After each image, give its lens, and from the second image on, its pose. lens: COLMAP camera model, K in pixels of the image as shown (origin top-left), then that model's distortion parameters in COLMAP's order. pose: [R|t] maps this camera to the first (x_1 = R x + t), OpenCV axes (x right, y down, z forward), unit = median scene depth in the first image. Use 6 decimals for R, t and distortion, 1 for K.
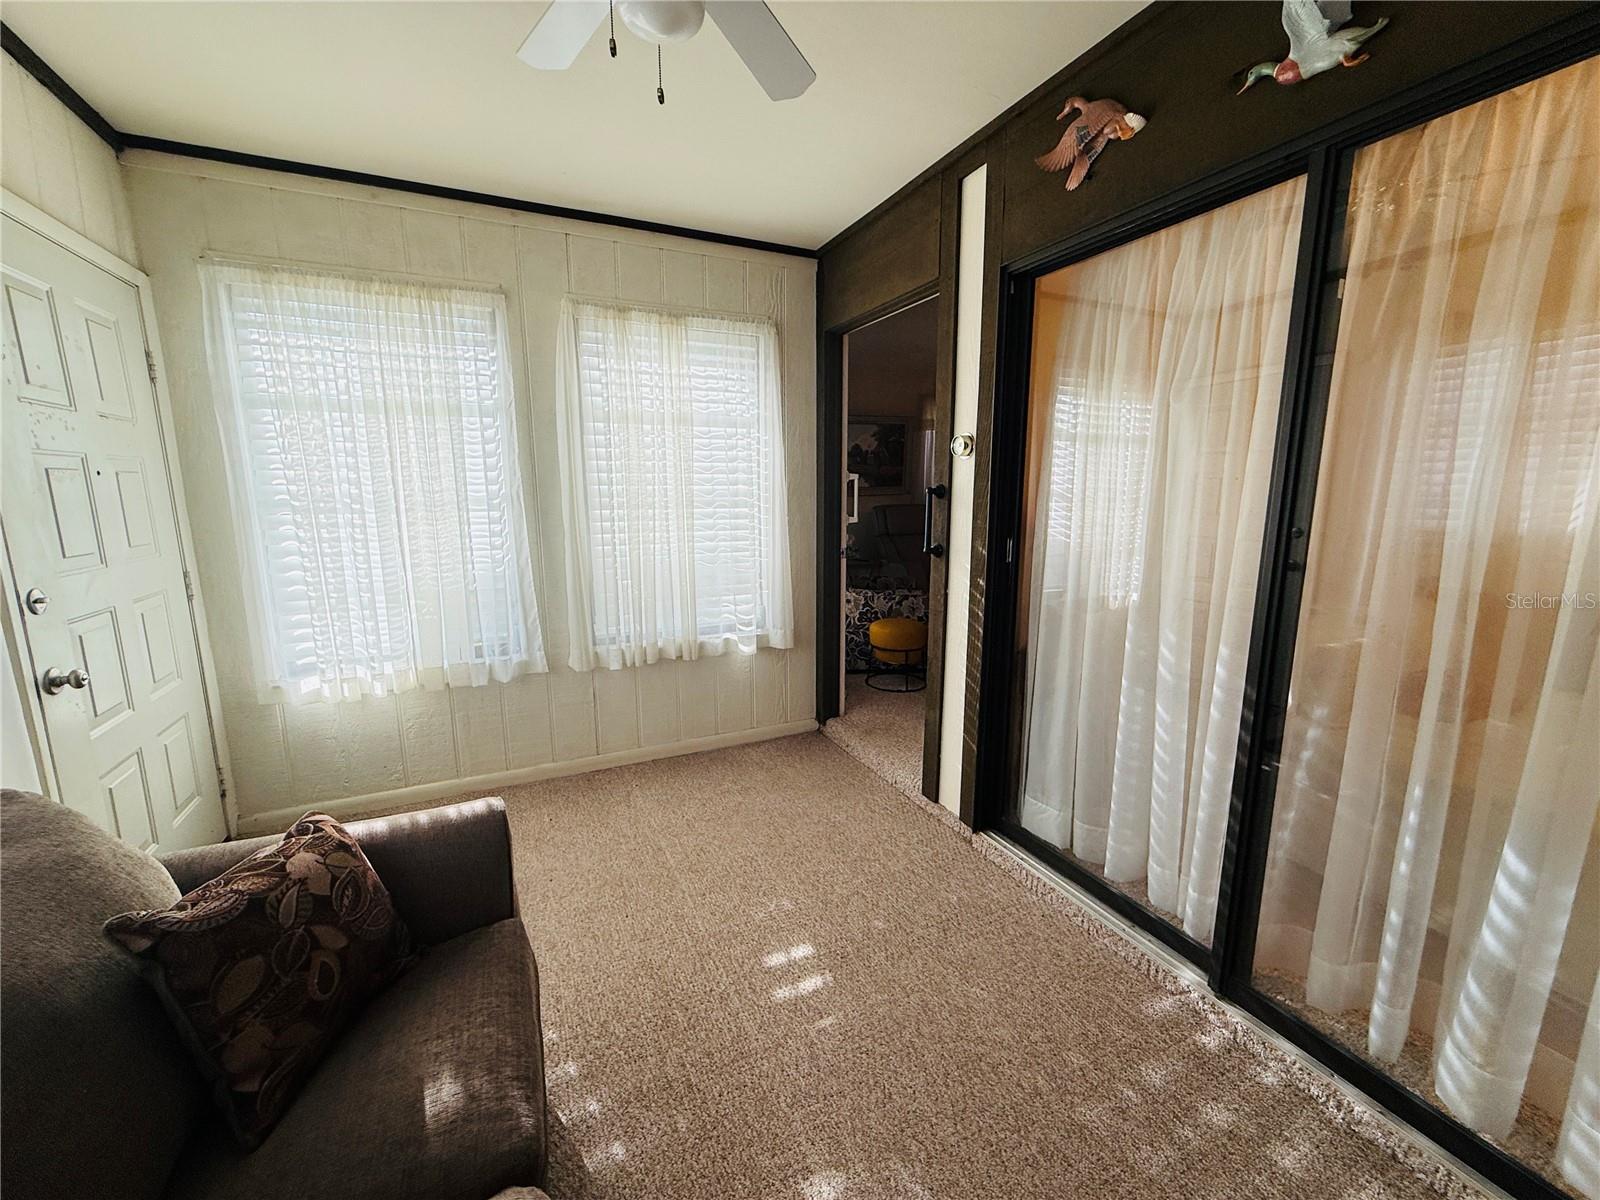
lens RADIAL K [[638.2, 0, 795.3], [0, 638.2, 602.2], [0, 0, 1]] dist [-0.000570, -0.000091]
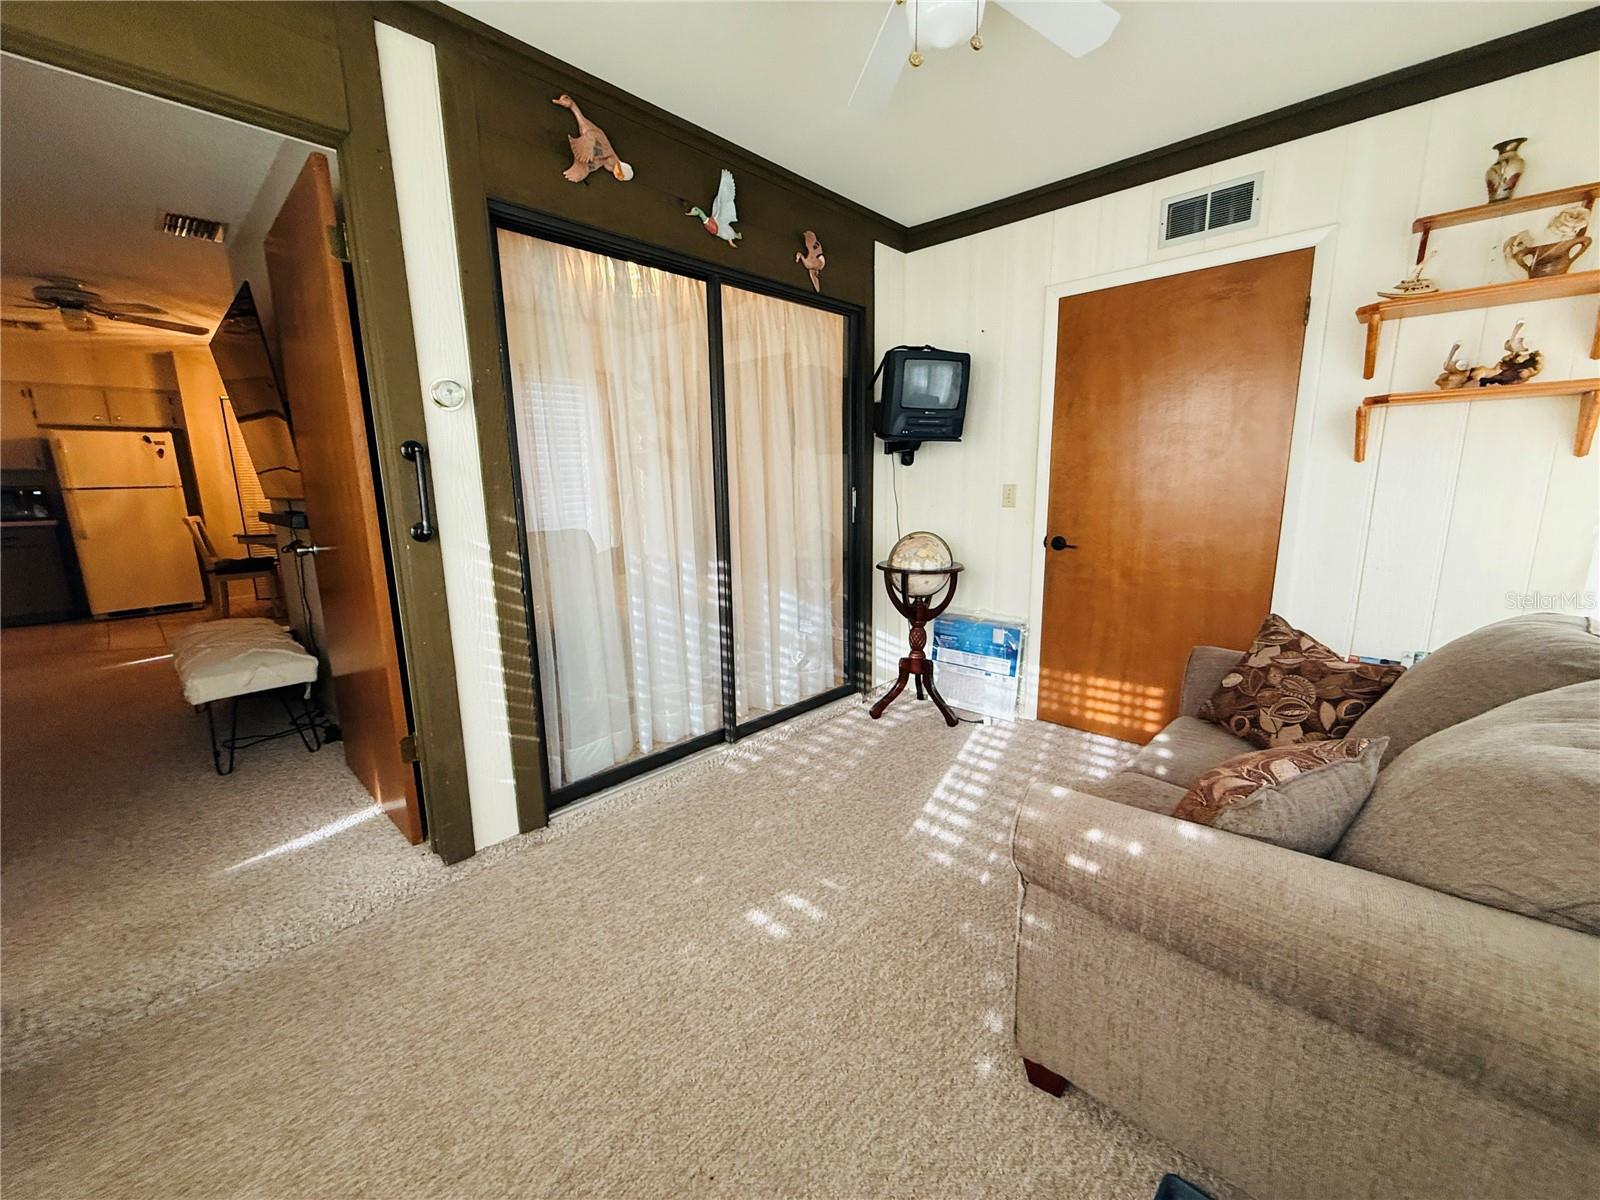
lens RADIAL K [[627.4, 0, 799.6], [0, 627.4, 604.4], [0, 0, 1]] dist [-0.000831, -0.000245]
pose [[-0.373697, -0.177575, 0.910394, -0.707122], [0.173054, 0.950922, 0.256515, -0.129850], [-0.911265, 0.253406, -0.324626, 0.990650]]
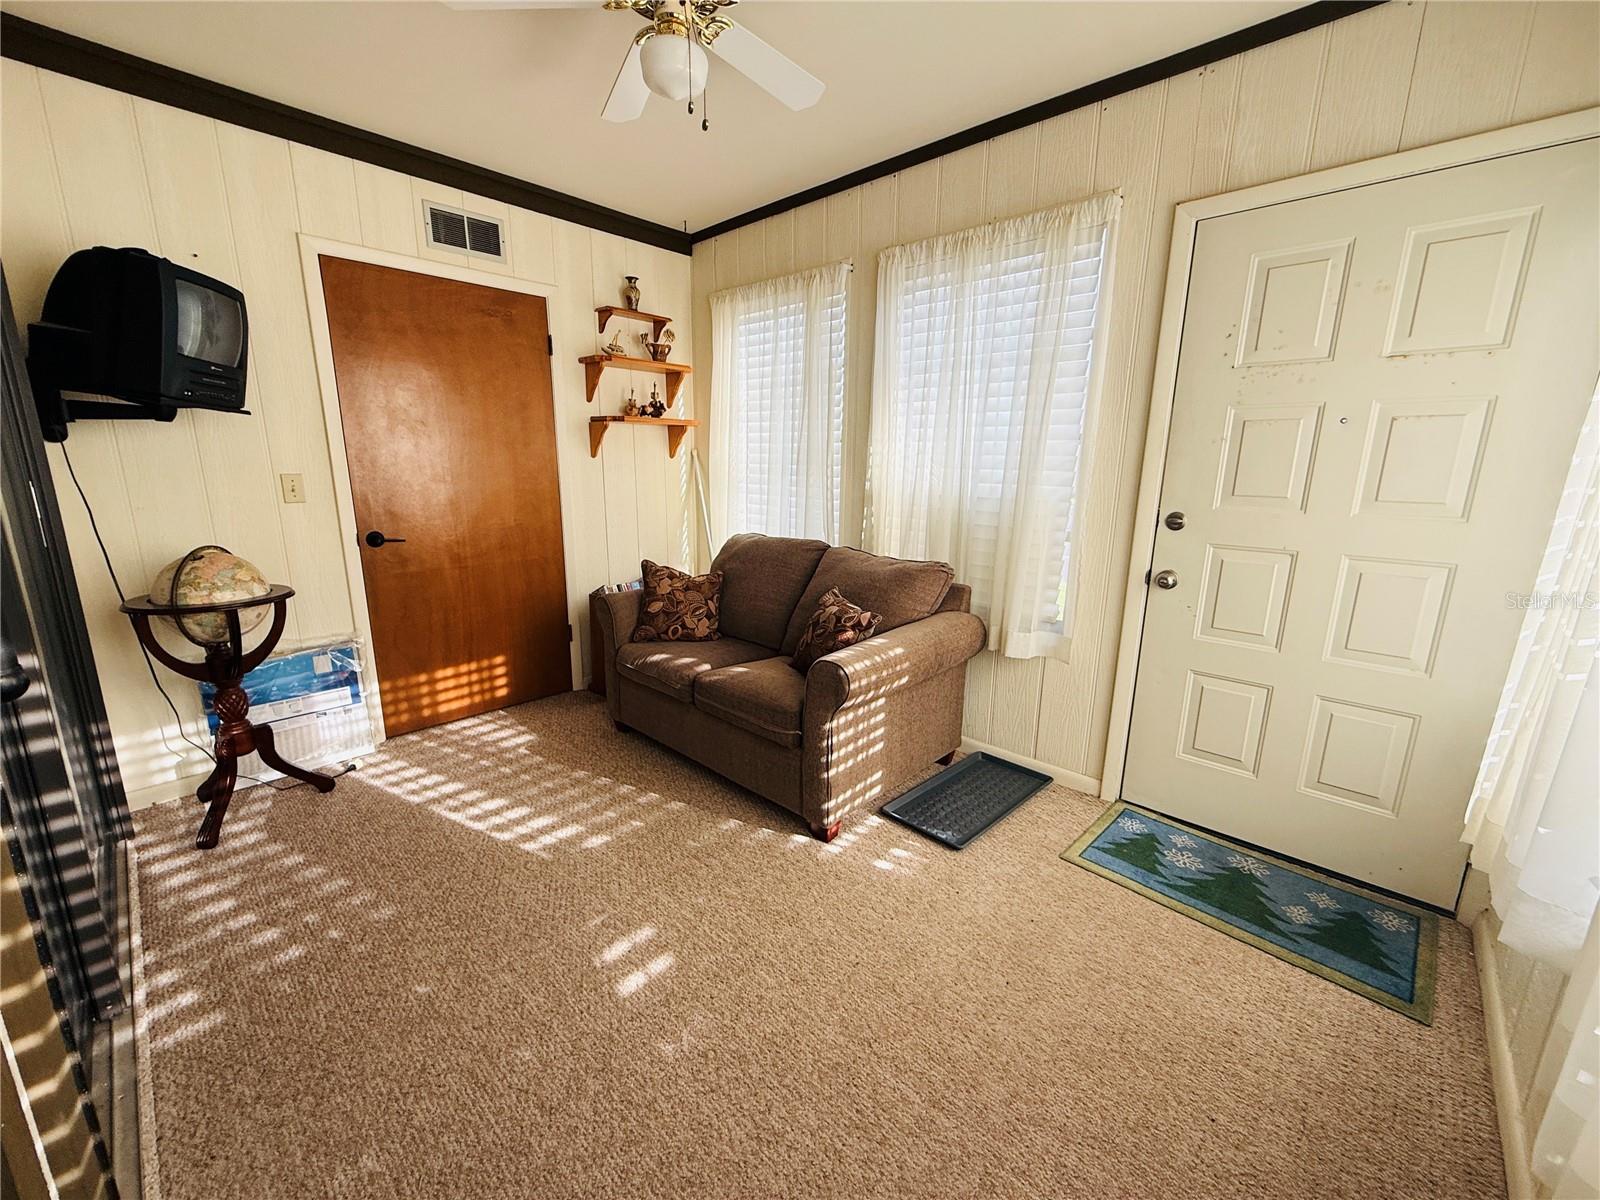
lens RADIAL K [[638.2, 0, 795.3], [0, 638.2, 602.2], [0, 0, 1]] dist [-0.000570, -0.000091]
pose [[-0.930983, 0.070723, -0.358146, 0.065815], [-0.070746, 0.927505, 0.367054, -0.211199], [0.358141, 0.367059, -0.858489, 1.413601]]
